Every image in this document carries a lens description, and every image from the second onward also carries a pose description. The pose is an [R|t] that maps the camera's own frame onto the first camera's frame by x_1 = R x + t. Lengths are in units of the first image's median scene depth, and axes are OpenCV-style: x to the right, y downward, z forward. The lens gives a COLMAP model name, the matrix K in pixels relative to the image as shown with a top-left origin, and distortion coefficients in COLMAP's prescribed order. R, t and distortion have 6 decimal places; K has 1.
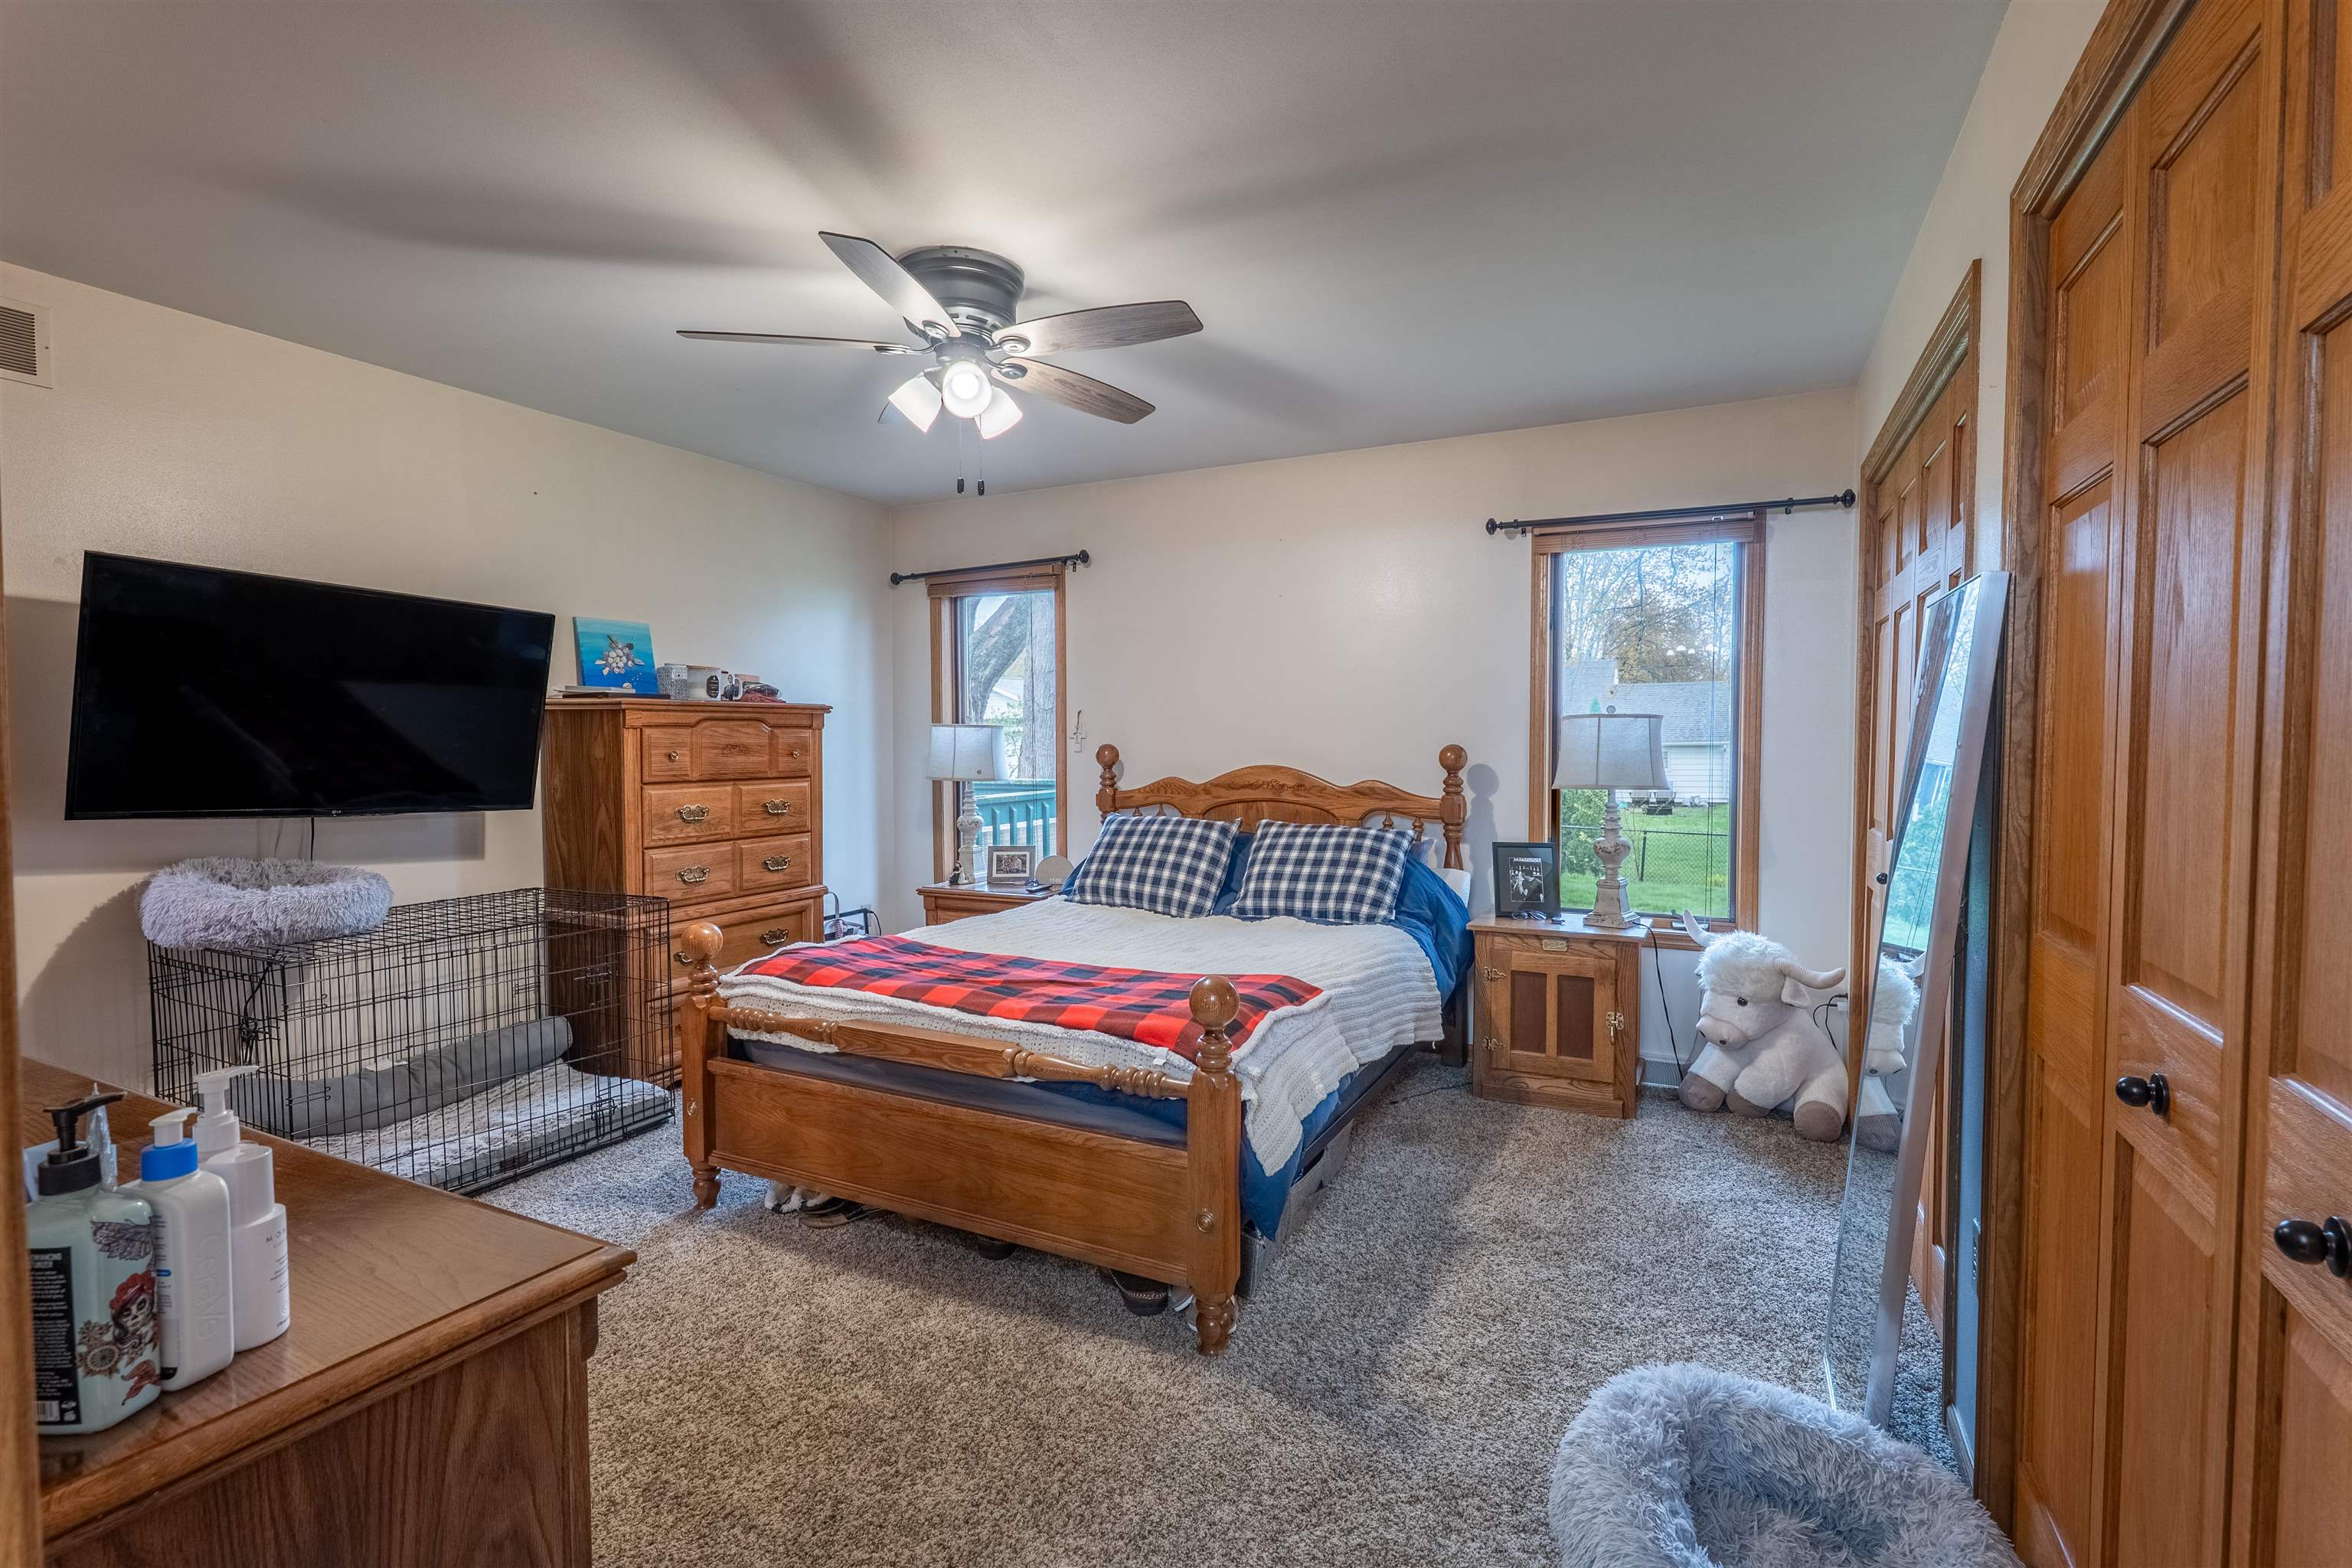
lens RADIAL K [[1086.9, 0, 1176.0], [0, 1086.9, 784.0], [0, 0, 1]] dist [-0.001553, 0.000058]
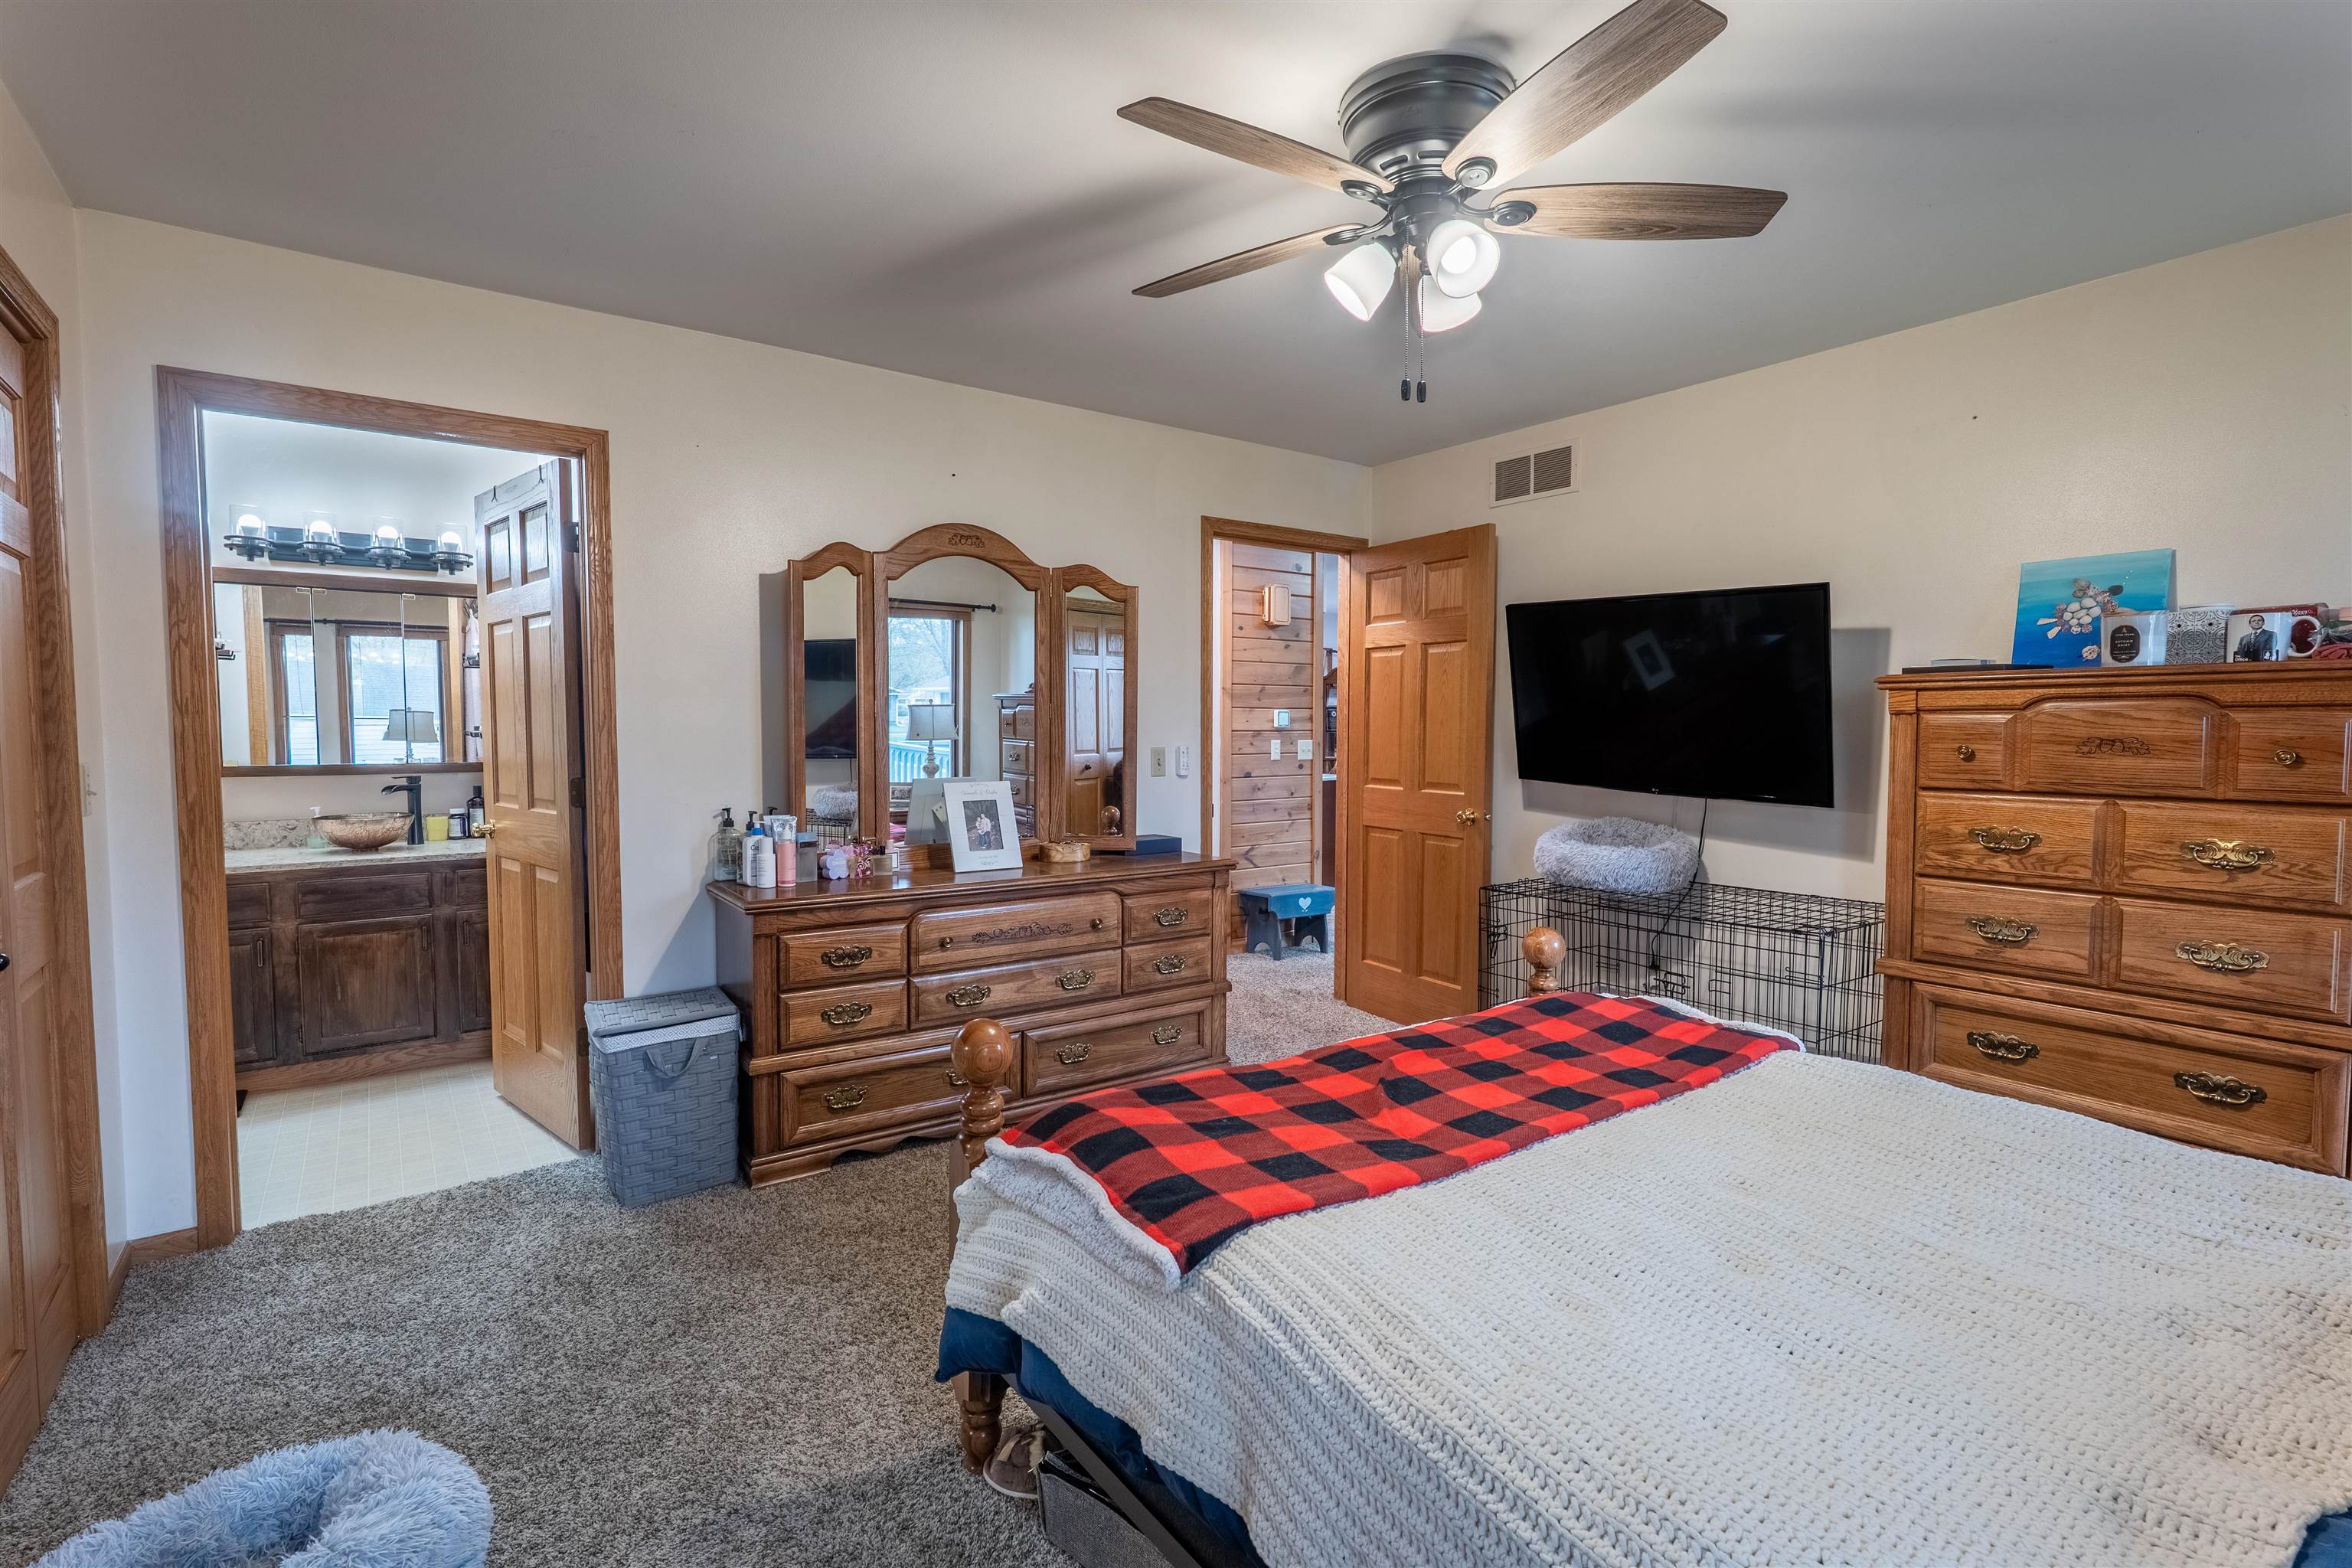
lens RADIAL K [[1091.7, 0, 1180.8], [0, 1091.7, 781.6], [0, 0, 1]] dist [0.002870, 0.000599]
pose [[-0.448261, 0.044303, -0.892804, 0.384009], [-0.040537, 0.996736, 0.069814, -0.034375], [0.892983, 0.067487, -0.445002, 0.830605]]
